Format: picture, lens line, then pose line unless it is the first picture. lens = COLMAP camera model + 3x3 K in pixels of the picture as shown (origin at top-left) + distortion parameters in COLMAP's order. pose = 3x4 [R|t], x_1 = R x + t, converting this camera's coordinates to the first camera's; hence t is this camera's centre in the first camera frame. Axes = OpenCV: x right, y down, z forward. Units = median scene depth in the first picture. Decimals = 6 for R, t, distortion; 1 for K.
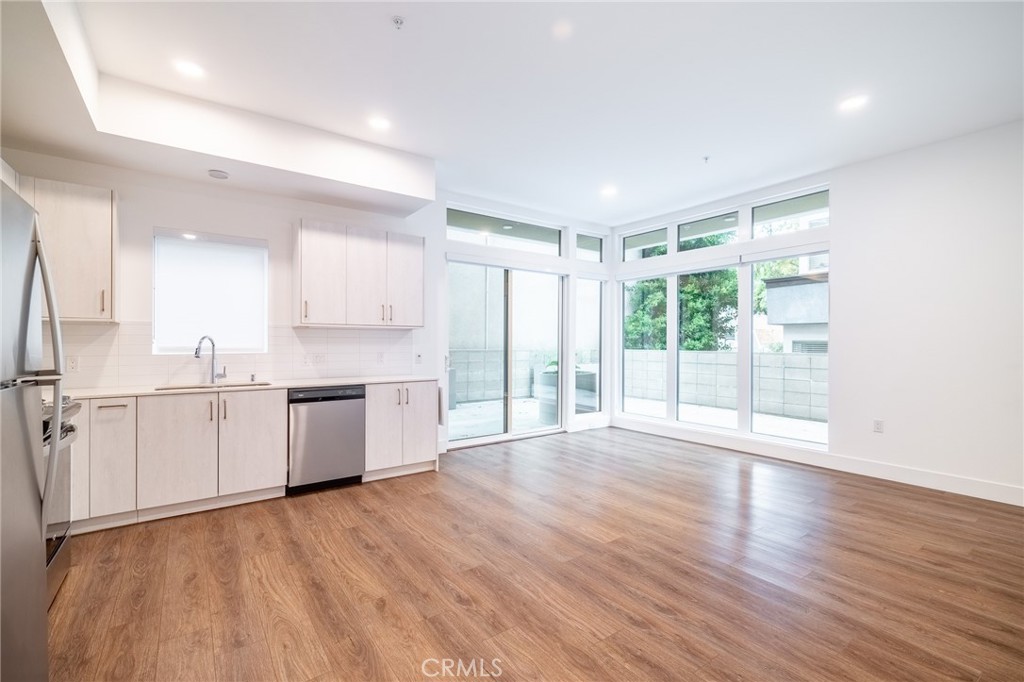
lens RADIAL K [[451.7, 0, 521.4], [0, 451.7, 341.6], [0, 0, 1]] dist [0.002897, -0.000506]
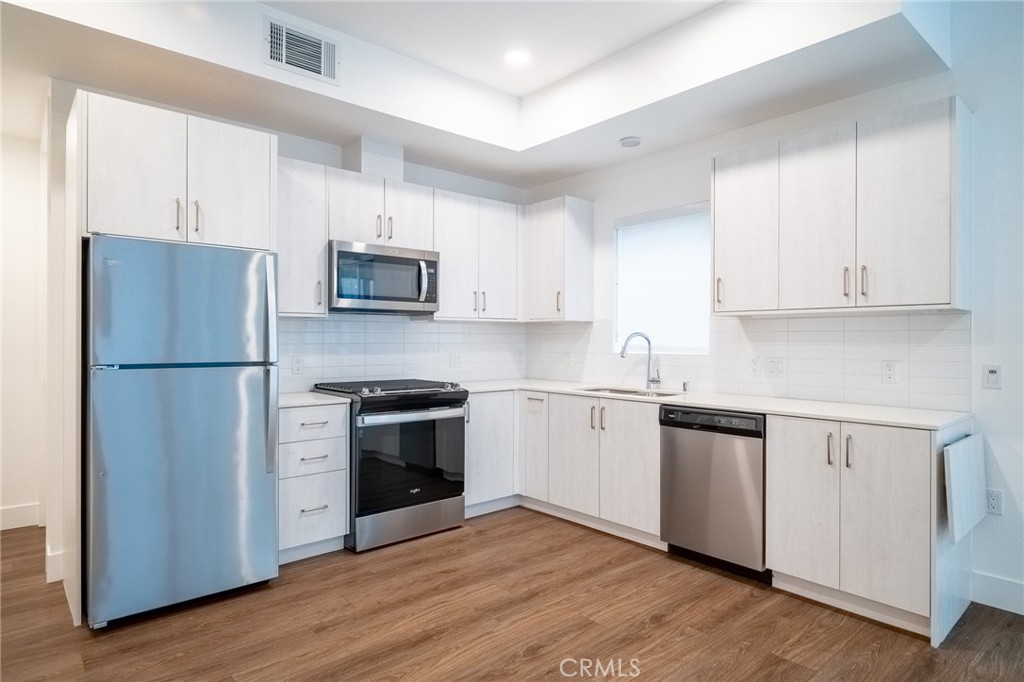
lens RADIAL K [[572.1, 0, 514.8], [0, 572.1, 341.8], [0, 0, 1]] dist [-0.000770, 0.000482]
pose [[0.091197, 0.002145, -0.995831, 0.262711], [0.001008, 0.999997, 0.002246, 0.001845], [0.995832, -0.001209, 0.091194, 0.481984]]
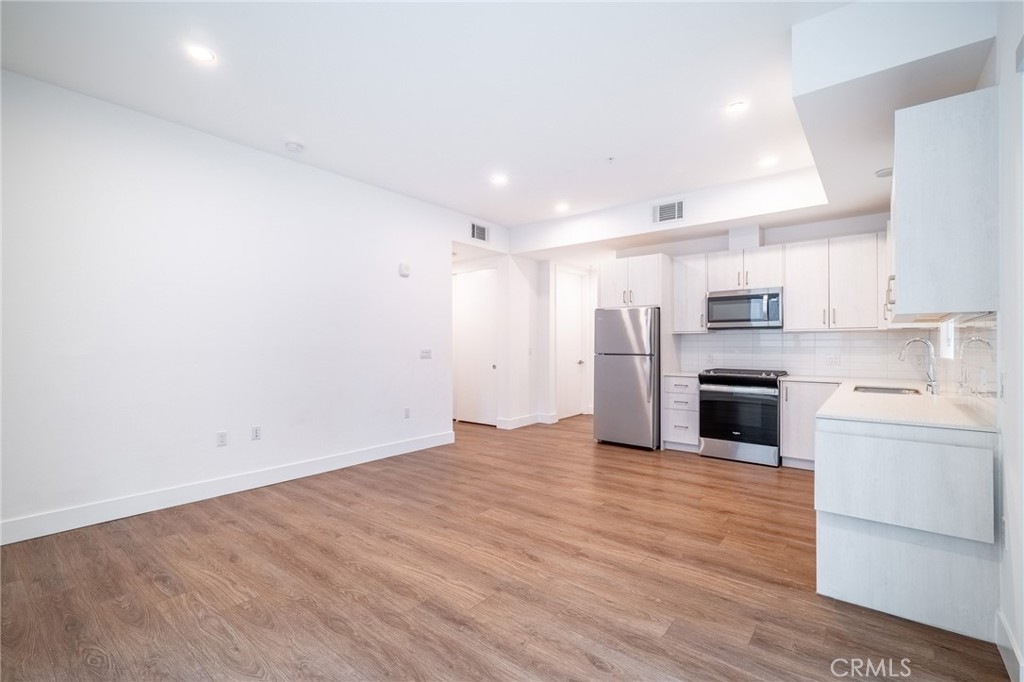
lens RADIAL K [[451.7, 0, 526.6], [0, 451.7, 343.8], [0, 0, 1]] dist [0.002897, -0.000506]
pose [[-0.960860, -0.000586, -0.277033, 0.239687], [0.000550, 0.999992, -0.004022, 0.002235], [0.277033, -0.004017, -0.960852, 1.205147]]
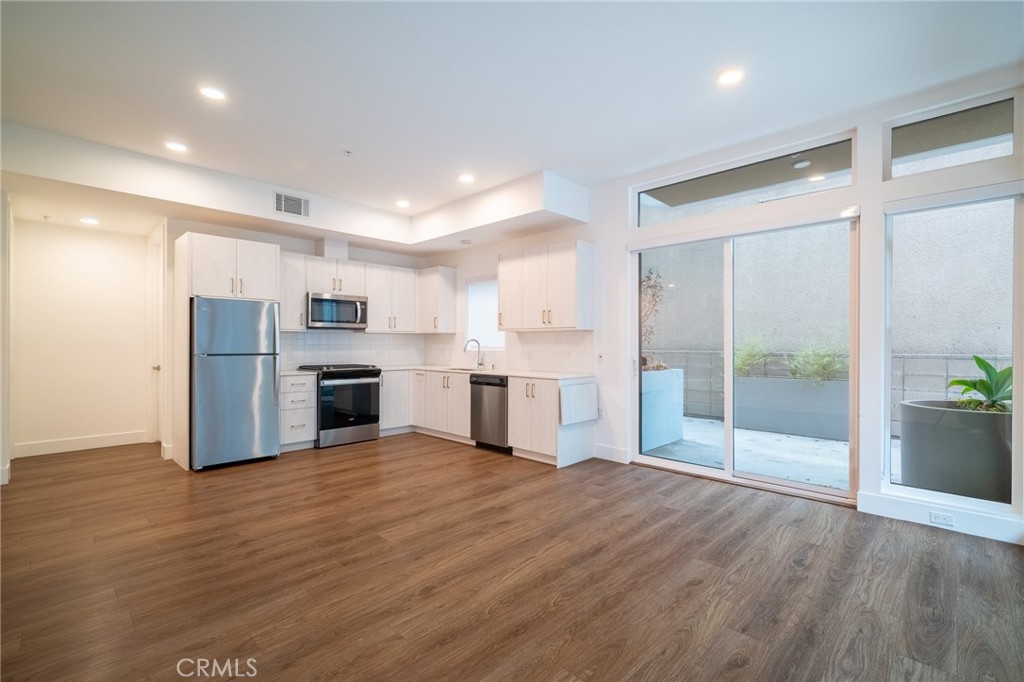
lens RADIAL K [[451.7, 0, 505.2], [0, 451.7, 344.5], [0, 0, 1]] dist [0.002897, -0.000506]
pose [[0.160994, 0.000729, -0.986955, 0.690724], [0.001918, 0.999998, 0.001051, 0.003784], [0.986954, -0.002062, 0.160992, 0.613918]]
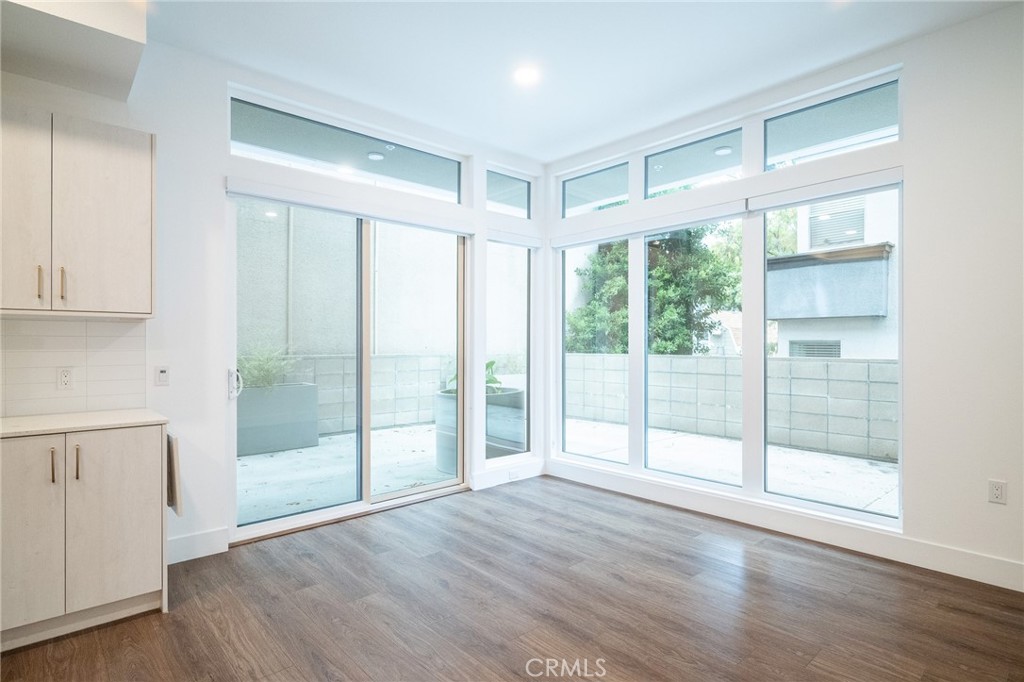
lens RADIAL K [[528.6, 0, 523.1], [0, 528.6, 343.2], [0, 0, 1]] dist [0.002873, -0.003011]
pose [[0.993892, -0.003939, 0.110290, 0.113003], [0.003941, 0.999992, 0.000196, 0.000934], [-0.110289, 0.000240, 0.993899, 0.339545]]
